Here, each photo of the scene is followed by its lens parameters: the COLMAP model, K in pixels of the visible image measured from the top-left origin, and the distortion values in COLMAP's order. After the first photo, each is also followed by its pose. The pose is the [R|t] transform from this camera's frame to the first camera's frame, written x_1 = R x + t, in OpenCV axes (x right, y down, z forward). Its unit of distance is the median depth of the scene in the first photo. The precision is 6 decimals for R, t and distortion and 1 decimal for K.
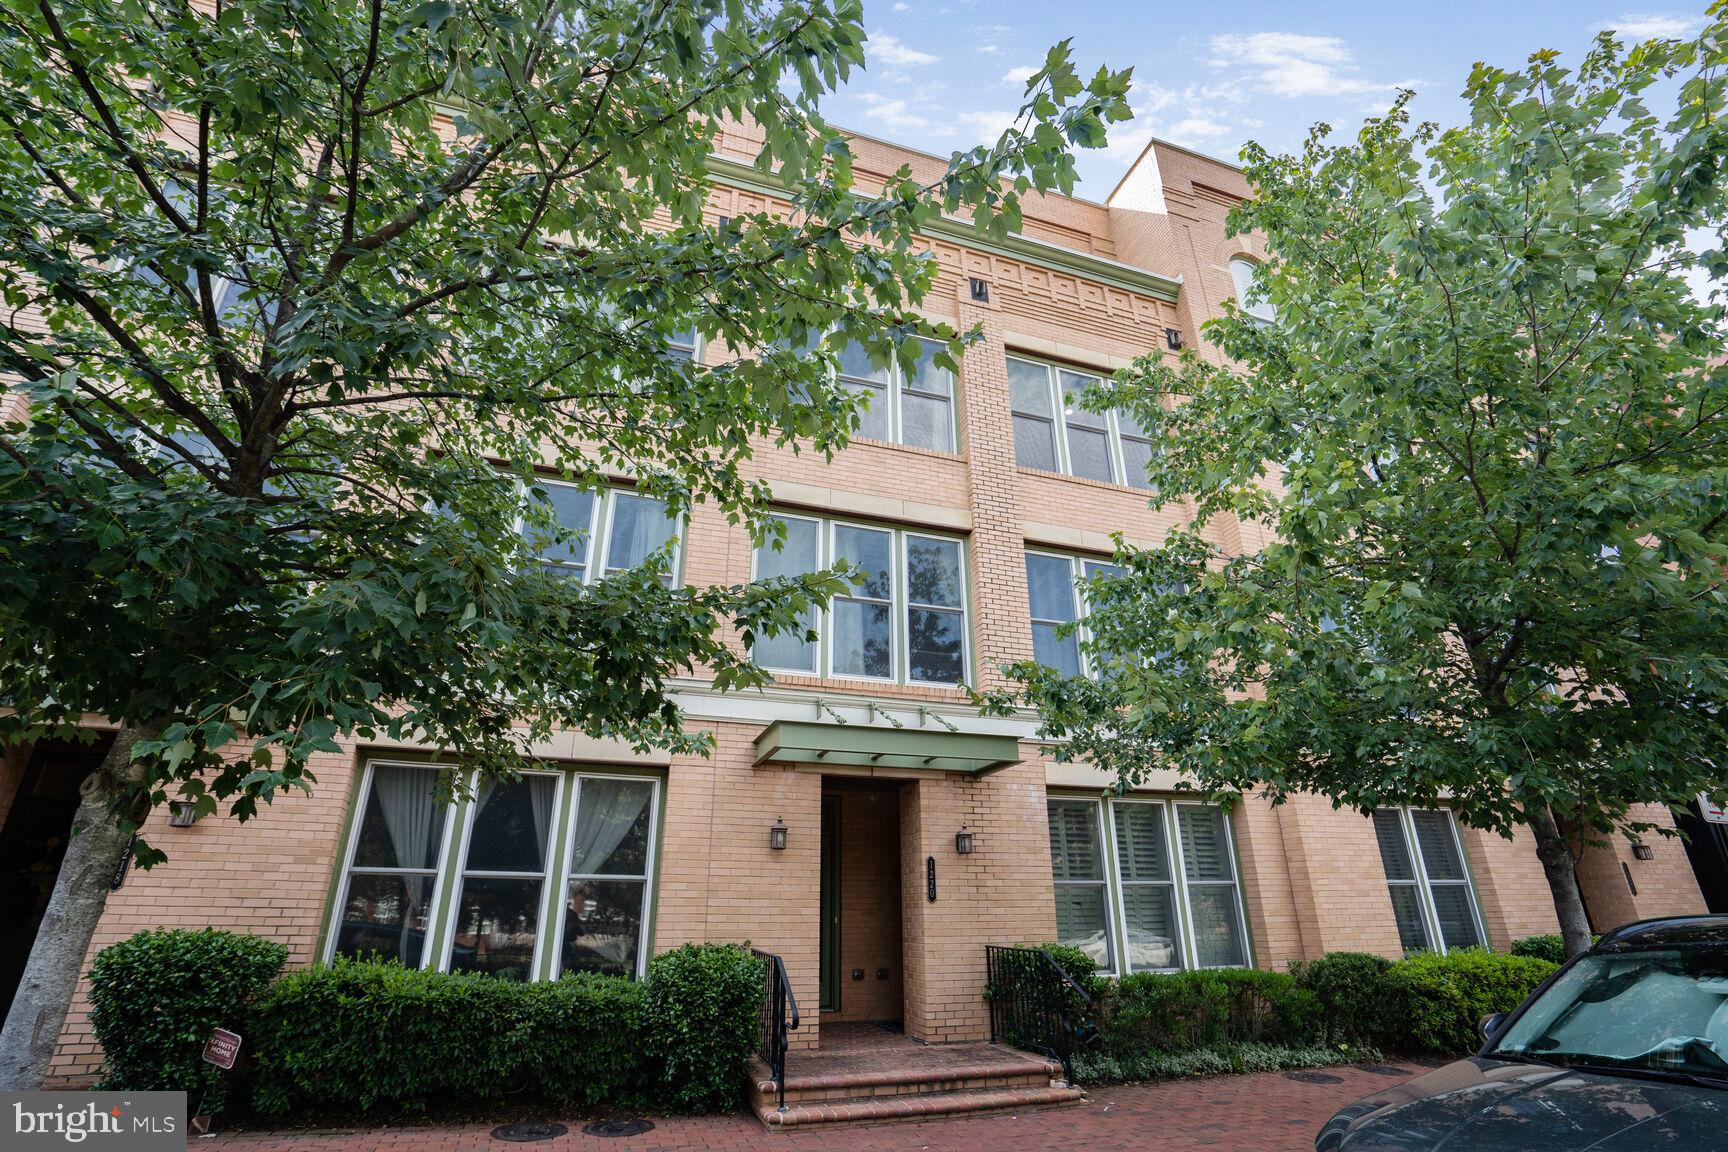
lens RADIAL K [[790.8, 0, 866.1], [0, 790.8, 597.5], [0, 0, 1]] dist [-0.046061, 0.017604]
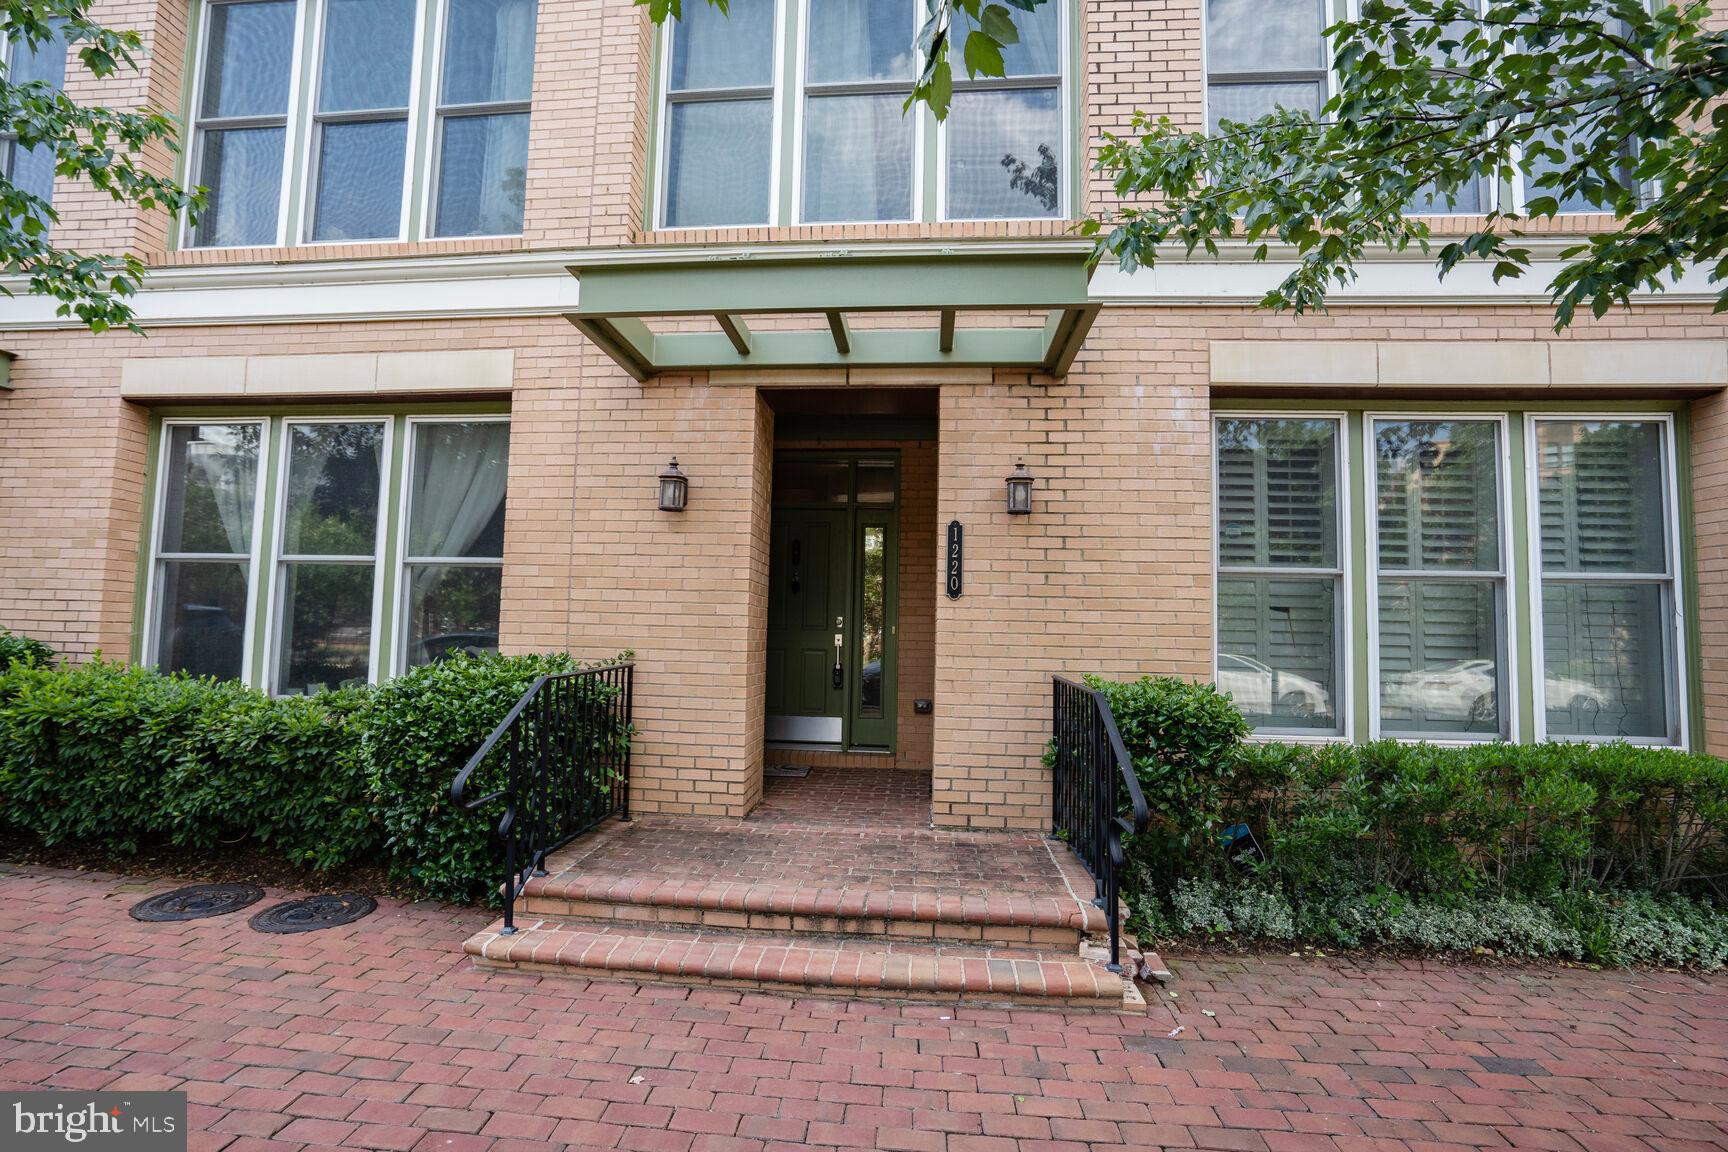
lens RADIAL K [[790.8, 0, 866.1], [0, 790.8, 597.5], [0, 0, 1]] dist [-0.046061, 0.017604]
pose [[0.920071, 0.001948, -0.391746, 0.256192], [0.125707, 0.945638, 0.299943, 0.219026], [0.371034, -0.325215, 0.869810, 0.507764]]
